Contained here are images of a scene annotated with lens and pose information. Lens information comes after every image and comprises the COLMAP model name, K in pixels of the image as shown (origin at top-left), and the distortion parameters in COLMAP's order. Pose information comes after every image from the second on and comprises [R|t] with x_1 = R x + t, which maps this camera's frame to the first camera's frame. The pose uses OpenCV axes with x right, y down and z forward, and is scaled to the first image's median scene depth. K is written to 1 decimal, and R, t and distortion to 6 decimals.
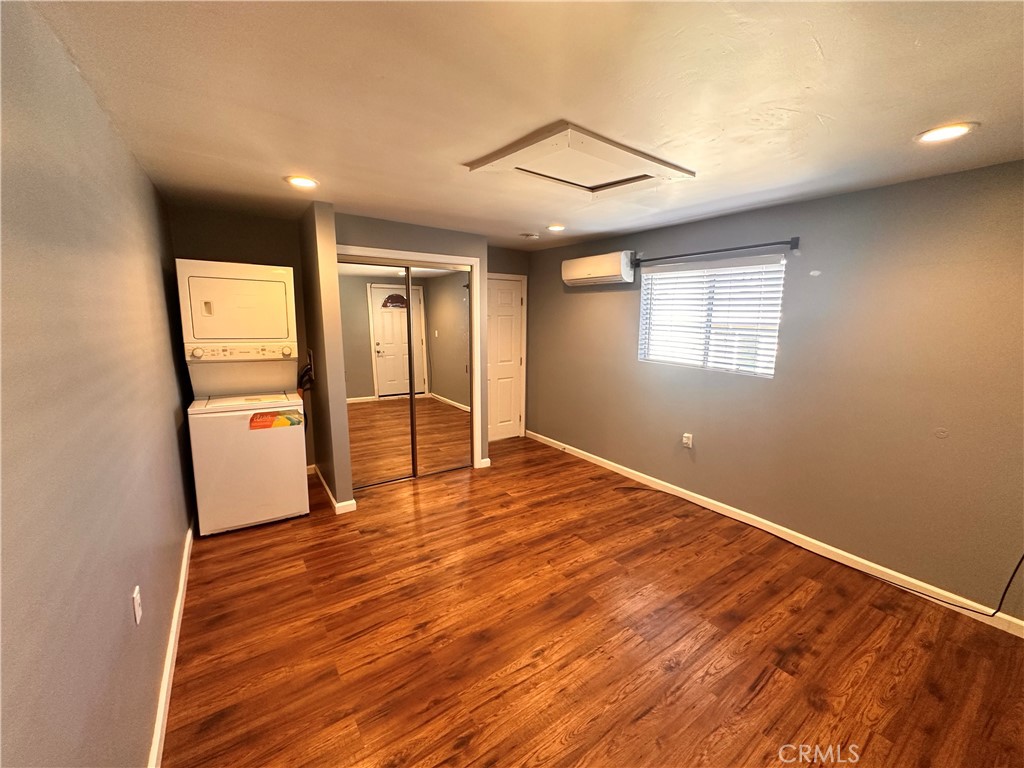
lens RADIAL K [[408.9, 0, 513.9], [0, 408.9, 383.9], [0, 0, 1]] dist [-0.000318, 0.000036]
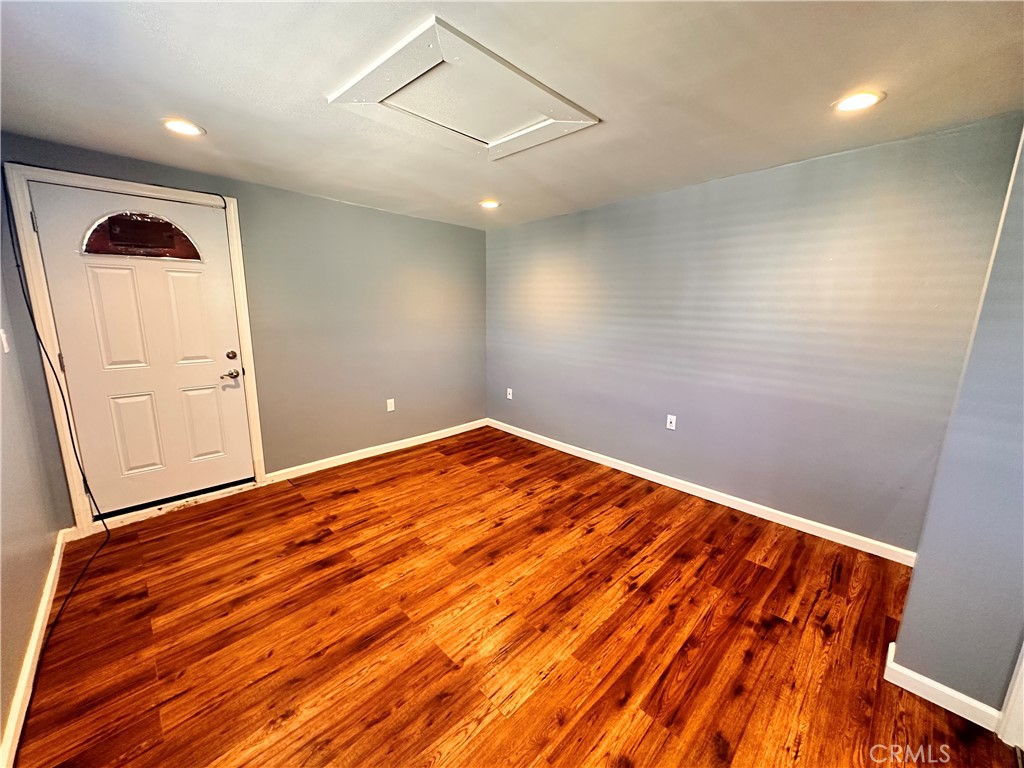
lens RADIAL K [[408.9, 0, 513.9], [0, 408.9, 383.9], [0, 0, 1]] dist [-0.000318, 0.000036]
pose [[-0.984300, 0.014749, -0.175889, 0.211222], [-0.050527, 0.931255, 0.360848, -0.271086], [0.169119, 0.364070, -0.915889, 1.779471]]
